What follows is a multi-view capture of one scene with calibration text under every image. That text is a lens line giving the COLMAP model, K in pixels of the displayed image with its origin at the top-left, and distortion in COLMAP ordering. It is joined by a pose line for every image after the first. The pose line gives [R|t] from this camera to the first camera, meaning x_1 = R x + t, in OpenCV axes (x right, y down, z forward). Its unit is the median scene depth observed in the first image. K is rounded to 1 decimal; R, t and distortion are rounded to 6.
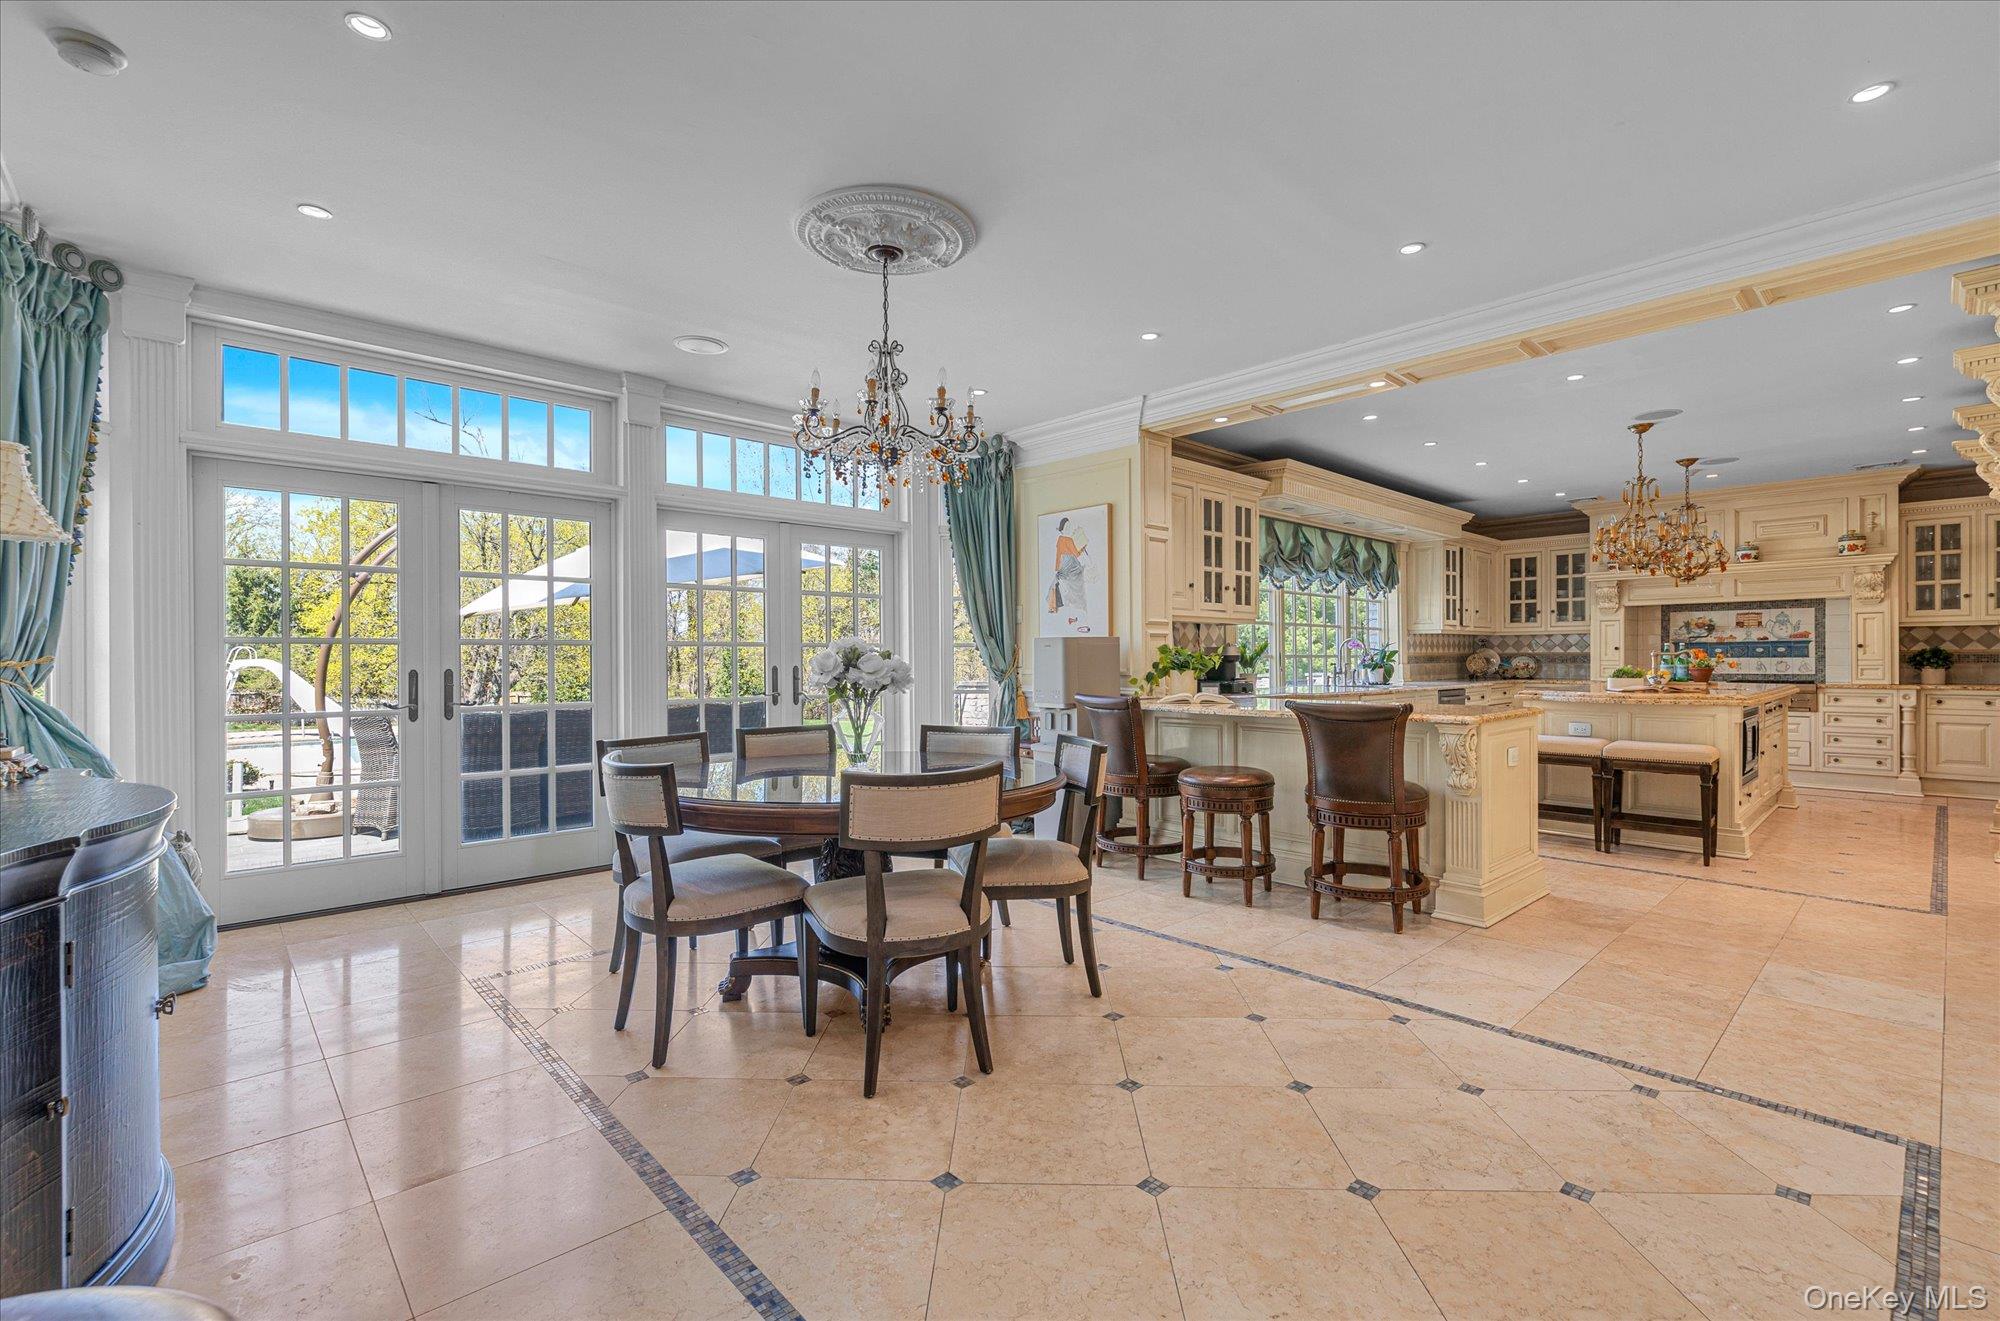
lens RADIAL K [[922.5, 0, 970.4], [0, 922.5, 662.1], [0, 0, 1]] dist [-0.001161, 0.000503]
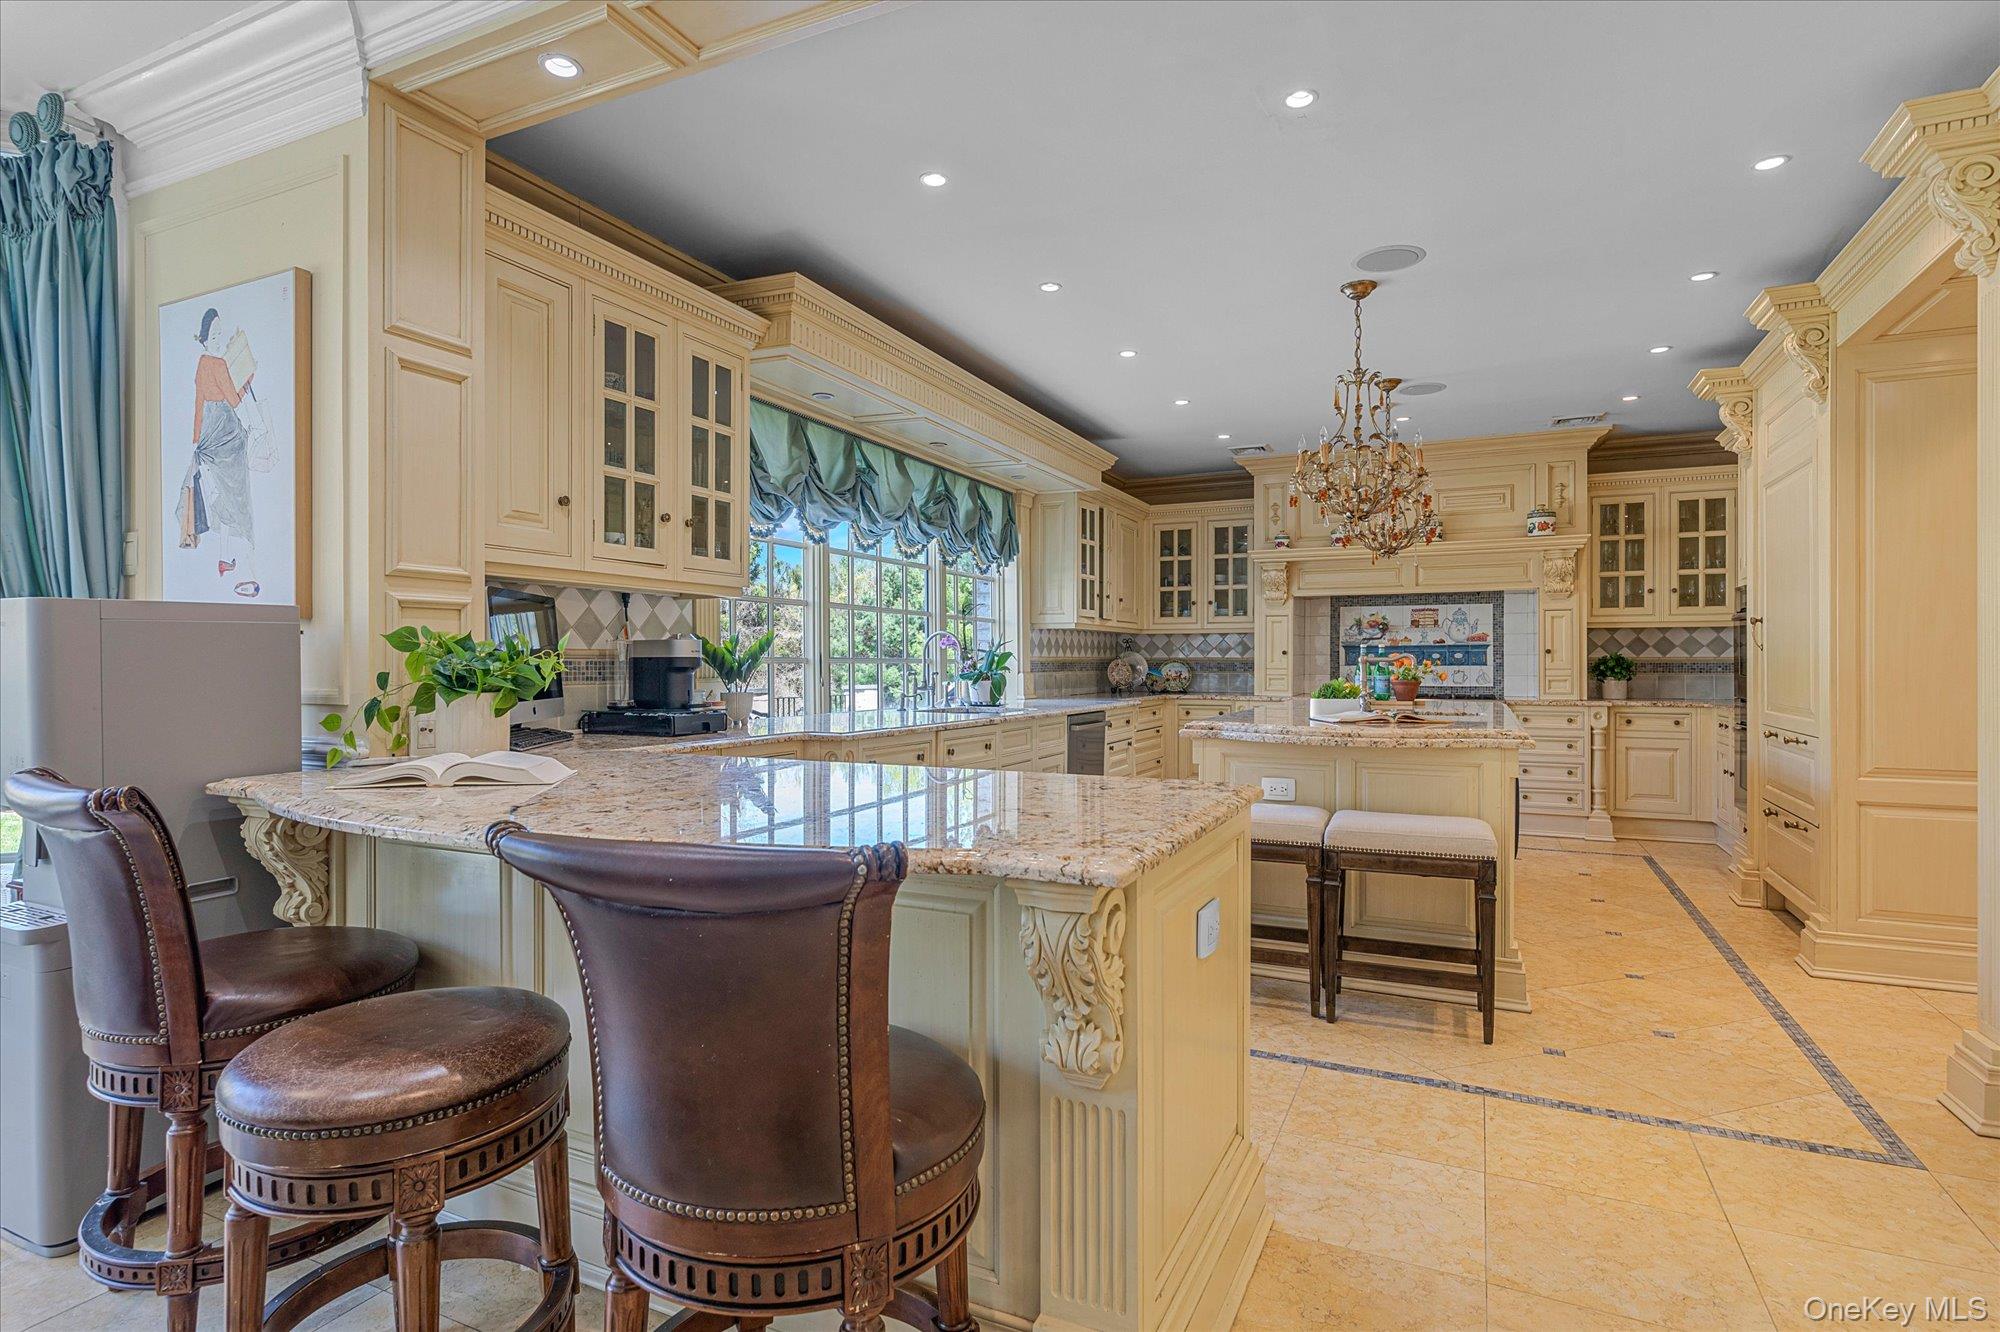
lens RADIAL K [[1037.6, 0, 1010.1], [0, 1037.6, 664.2], [0, 0, 1]] dist [0.011464, 0.000356]
pose [[0.922052, 0.004329, 0.387042, 0.194238], [-0.003211, 0.999989, -0.003535, -0.002052], [-0.387052, 0.002017, 0.922056, 0.355787]]
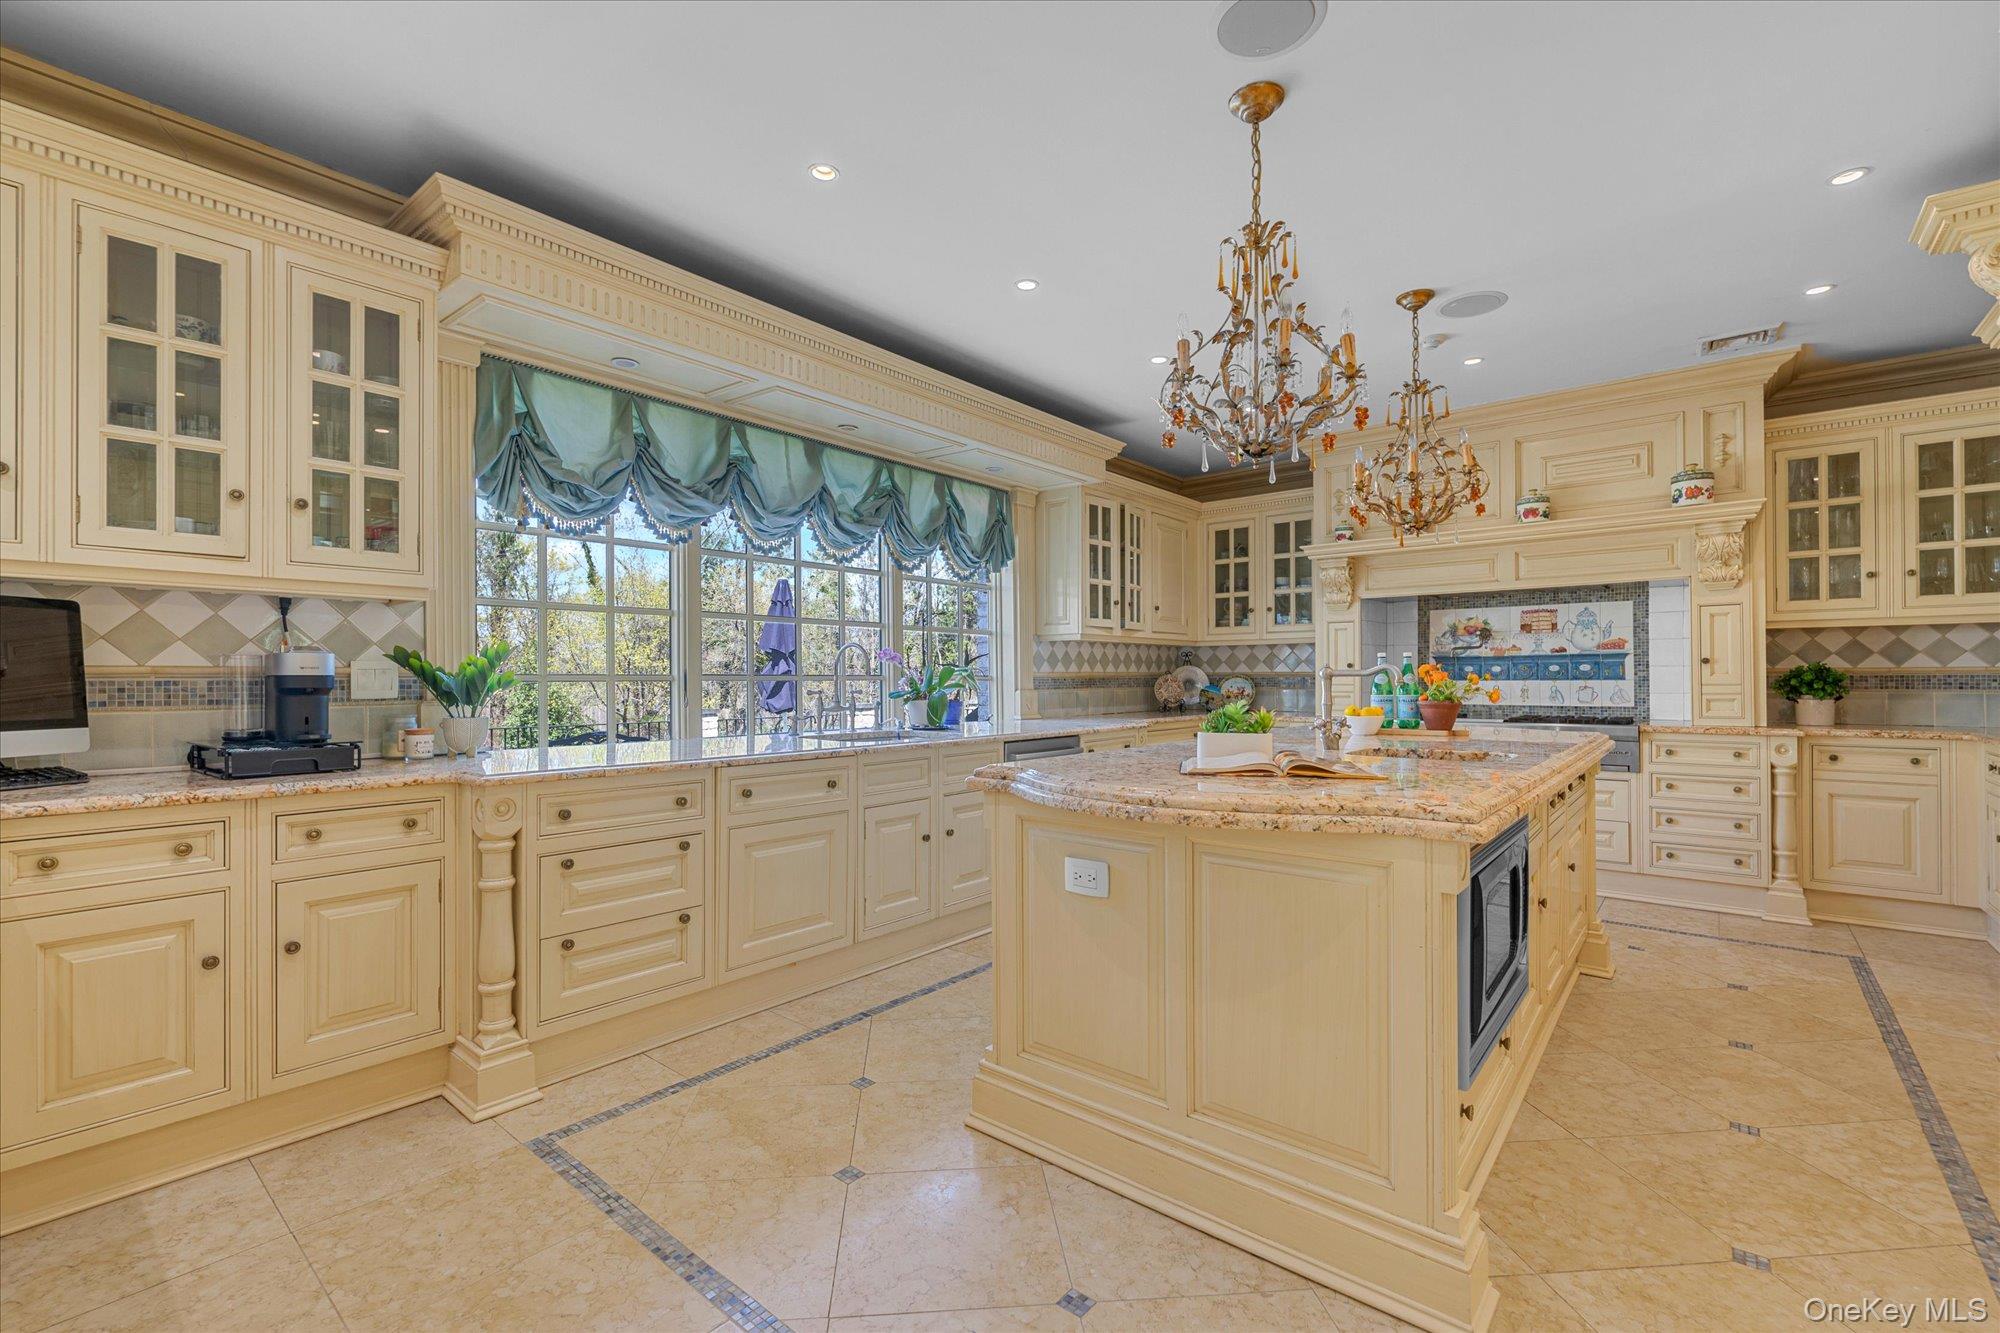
lens RADIAL K [[879.4, 0, 1002.2], [0, 879.4, 675.5], [0, 0, 1]] dist [0.002140, -0.000127]
pose [[0.991176, 0.001128, 0.132551, 0.445464], [-0.000080, 0.999969, -0.007911, -0.003814], [-0.132556, 0.007830, 0.991145, 0.502106]]
